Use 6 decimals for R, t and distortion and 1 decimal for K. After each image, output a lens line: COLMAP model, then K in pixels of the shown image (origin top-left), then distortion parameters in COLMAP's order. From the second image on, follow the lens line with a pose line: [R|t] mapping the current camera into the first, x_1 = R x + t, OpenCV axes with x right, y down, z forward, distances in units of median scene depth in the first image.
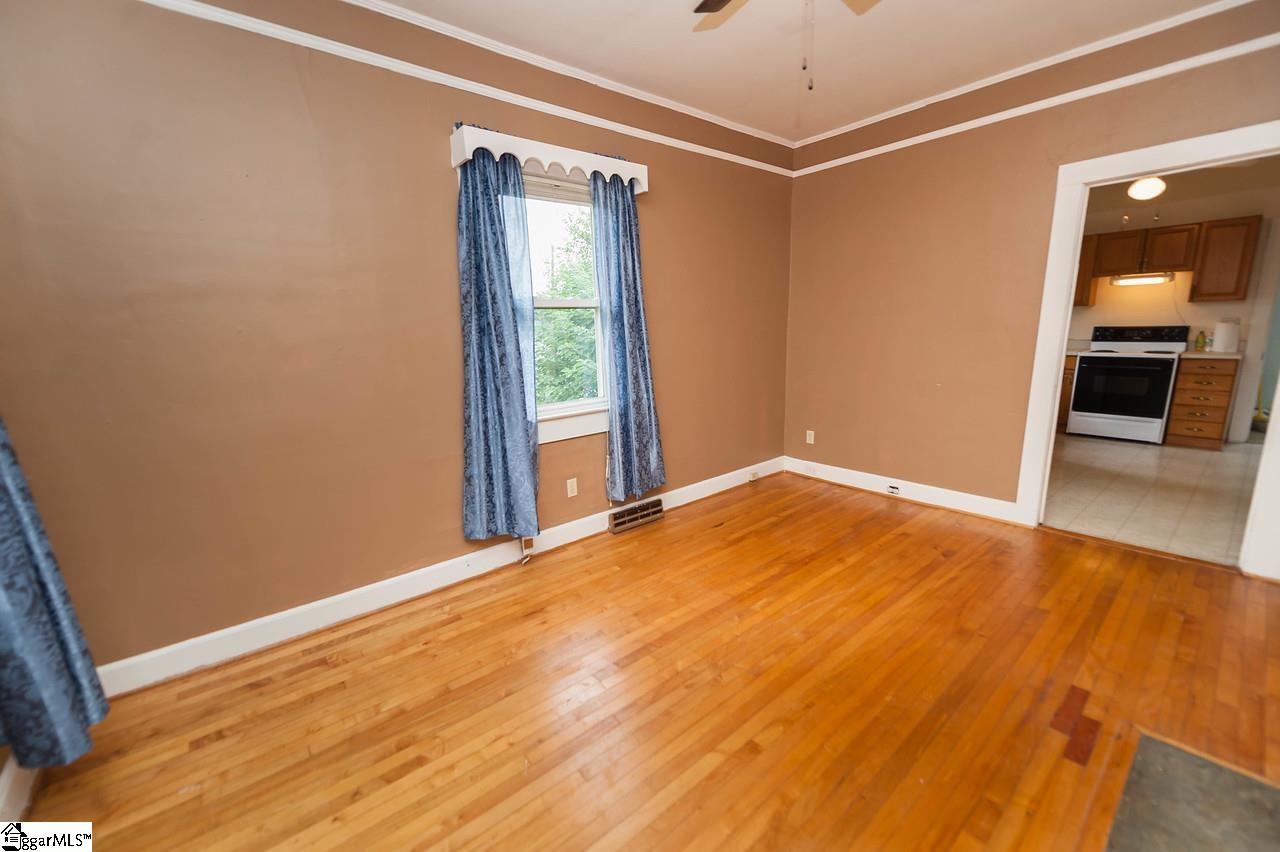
lens RADIAL K [[513.5, 0, 639.0], [0, 513.5, 433.6], [0, 0, 1]] dist [0.001445, 0.000041]
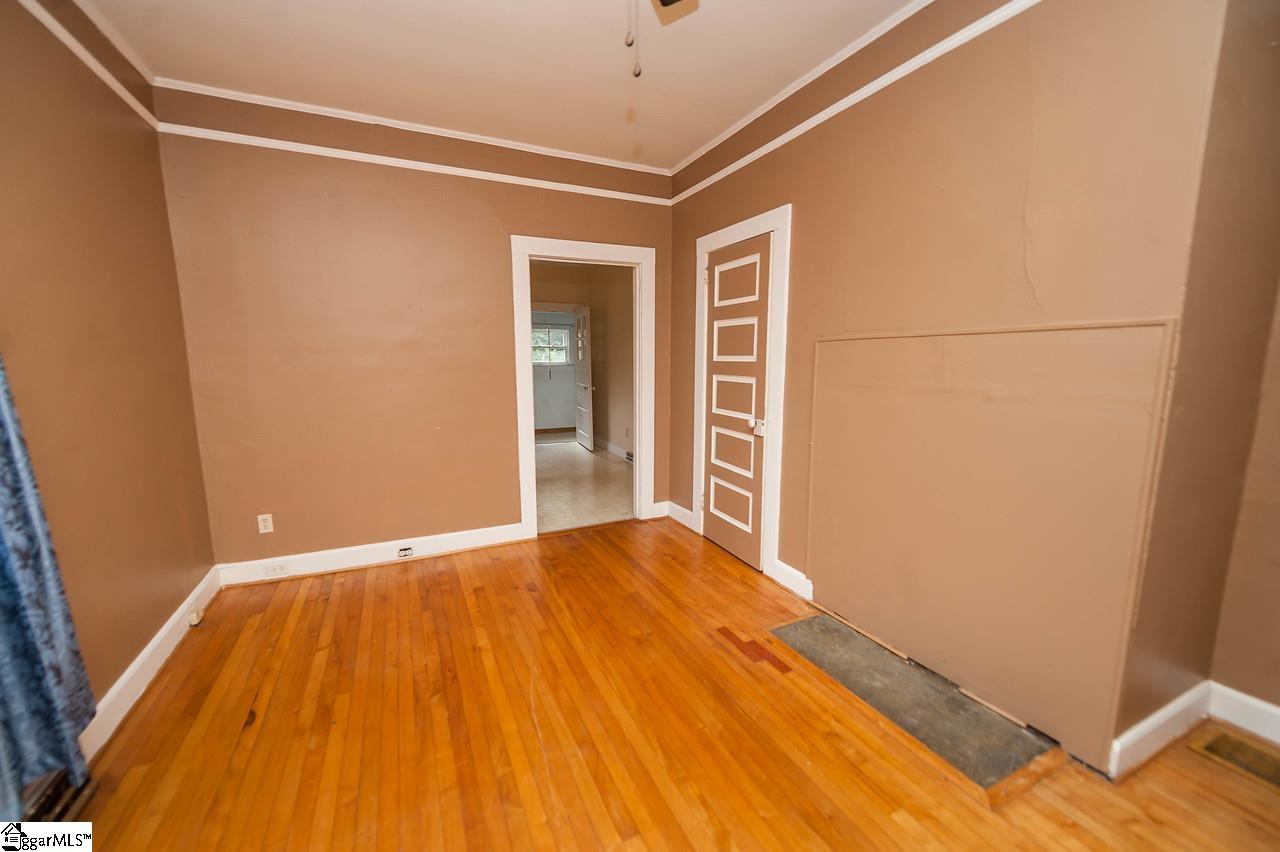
lens RADIAL K [[501.4, 0, 636.7], [0, 501.4, 430.4], [0, 0, 1]] dist [0.010813, 0.000018]
pose [[0.251546, -0.111592, 0.961391, -0.222739], [0.192511, 0.979251, 0.063295, -0.078037], [-0.948506, 0.169157, 0.267809, 0.397397]]
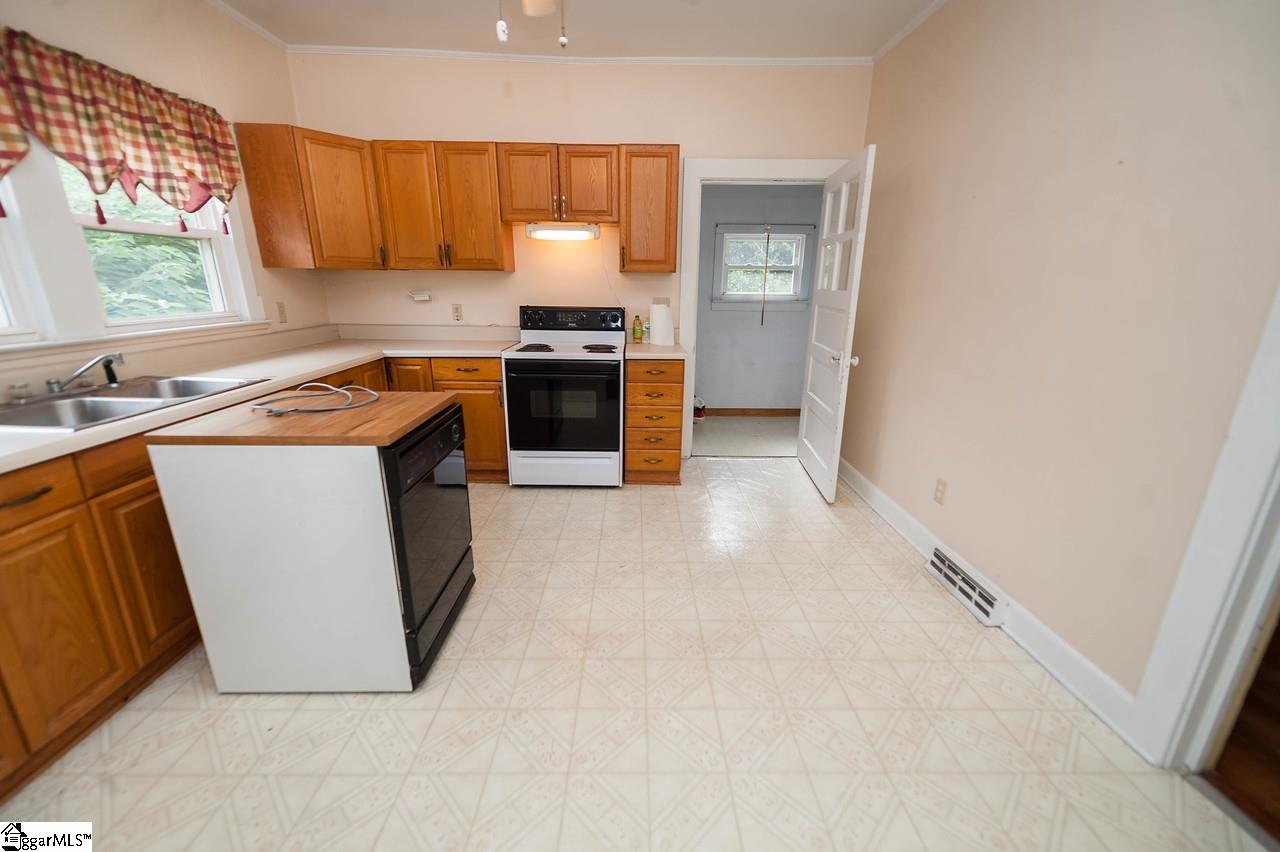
lens RADIAL K [[502.3, 0, 641.4], [0, 502.3, 431.0], [0, 0, 1]] dist [0.001270, -0.003455]
pose [[0.628411, -0.182052, 0.756278, 0.785432], [0.132597, 0.983069, 0.126467, -0.186244], [-0.766497, 0.020807, 0.641911, 0.799392]]
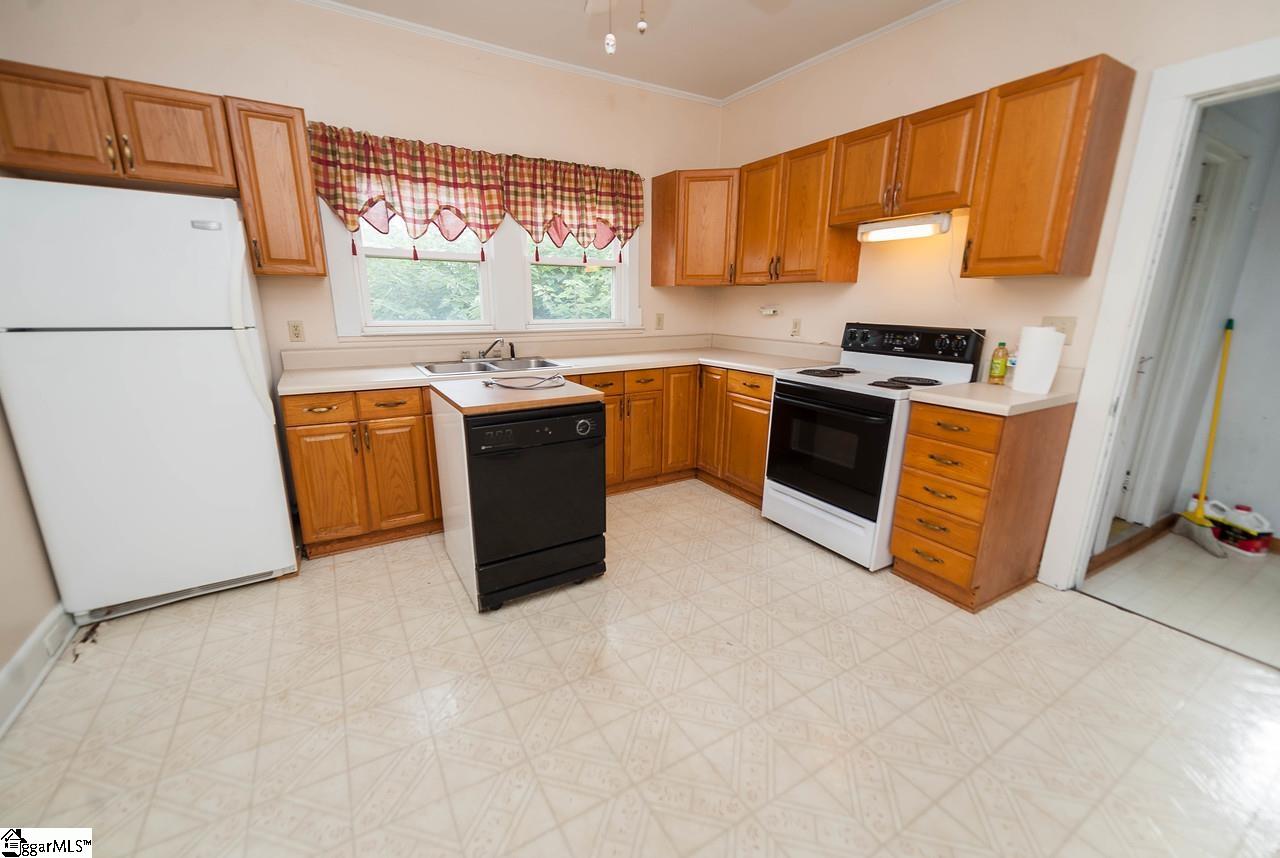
lens RADIAL K [[513.9, 0, 636.5], [0, 513.9, 433.9], [0, 0, 1]] dist [0.000340, -0.000019]
pose [[0.986681, 0.073999, -0.144859, 1.216142], [-0.067162, 0.996410, 0.051535, -0.170556], [0.148153, -0.041120, 0.988109, 0.705343]]
